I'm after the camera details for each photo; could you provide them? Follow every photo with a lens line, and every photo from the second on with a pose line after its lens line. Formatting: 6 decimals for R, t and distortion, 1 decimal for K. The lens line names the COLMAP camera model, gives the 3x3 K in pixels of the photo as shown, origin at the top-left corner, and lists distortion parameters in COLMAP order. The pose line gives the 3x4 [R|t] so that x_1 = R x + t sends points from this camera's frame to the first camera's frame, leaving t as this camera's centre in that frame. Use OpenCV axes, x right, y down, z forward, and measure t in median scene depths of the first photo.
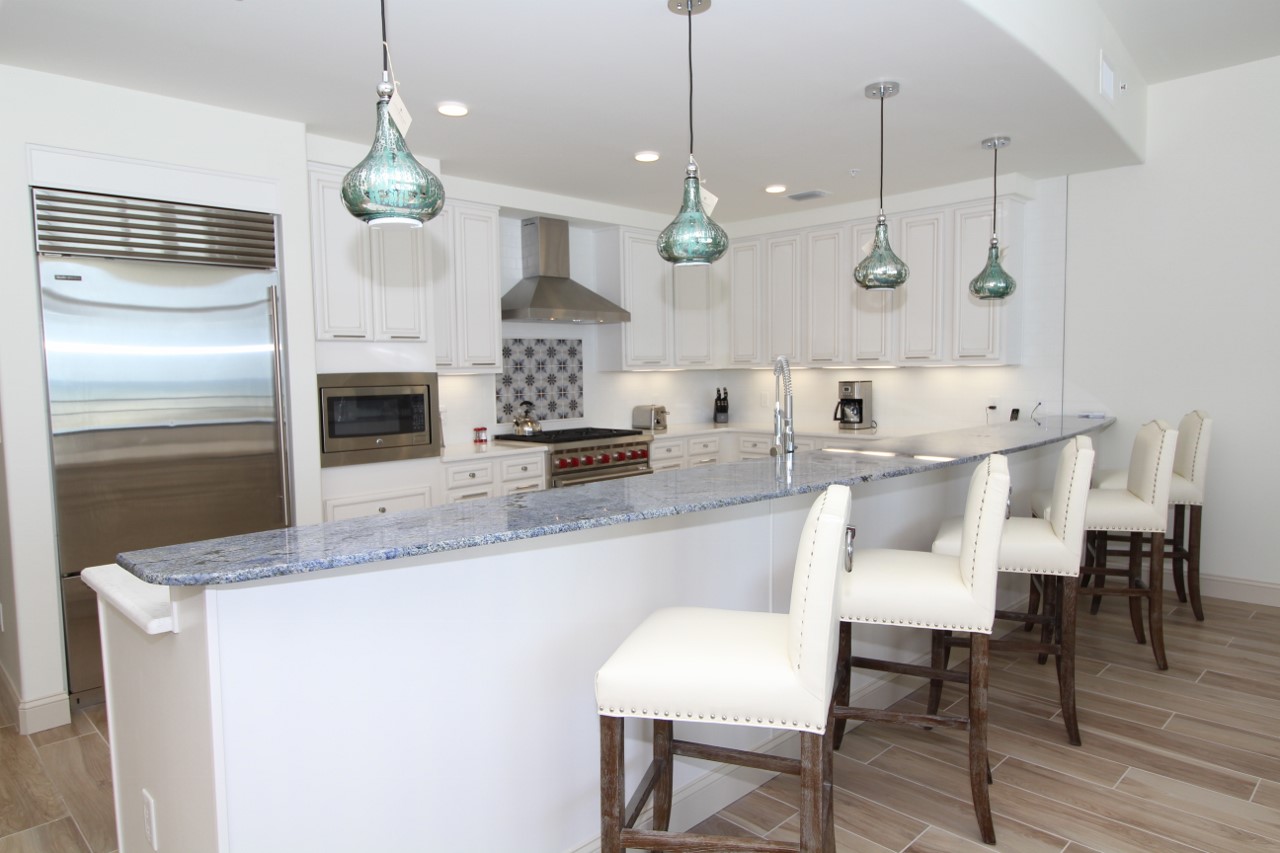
lens RADIAL K [[810.6, 0, 638.2], [0, 810.6, 434.0], [0, 0, 1]] dist [0.003843, -0.000218]
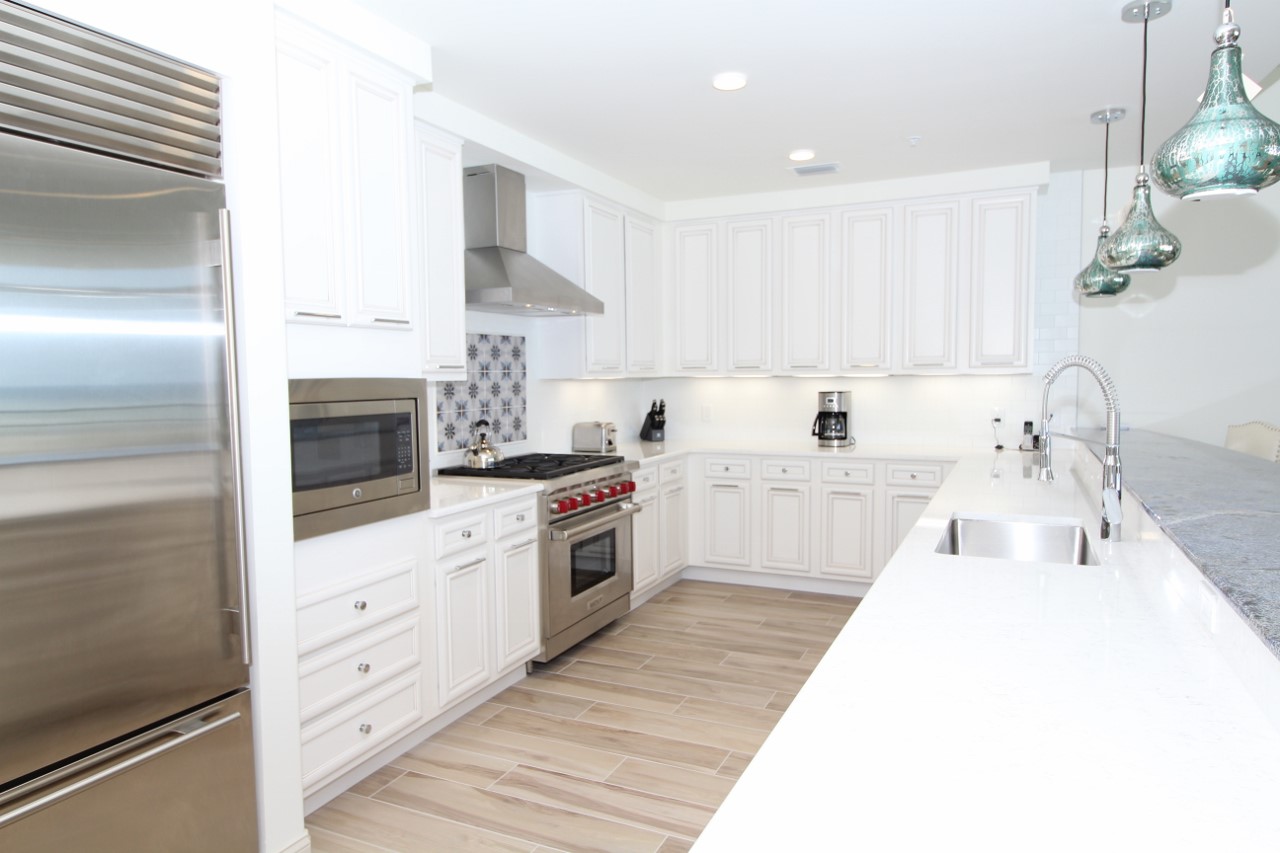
lens RADIAL K [[810.6, 0, 636.7], [0, 810.6, 429.8], [0, 0, 1]] dist [0.003843, -0.000218]
pose [[0.936928, -0.018018, 0.349057, -0.253617], [0.024454, 0.999602, -0.014040, -0.018040], [-0.348666, 0.021690, 0.936996, 0.277292]]
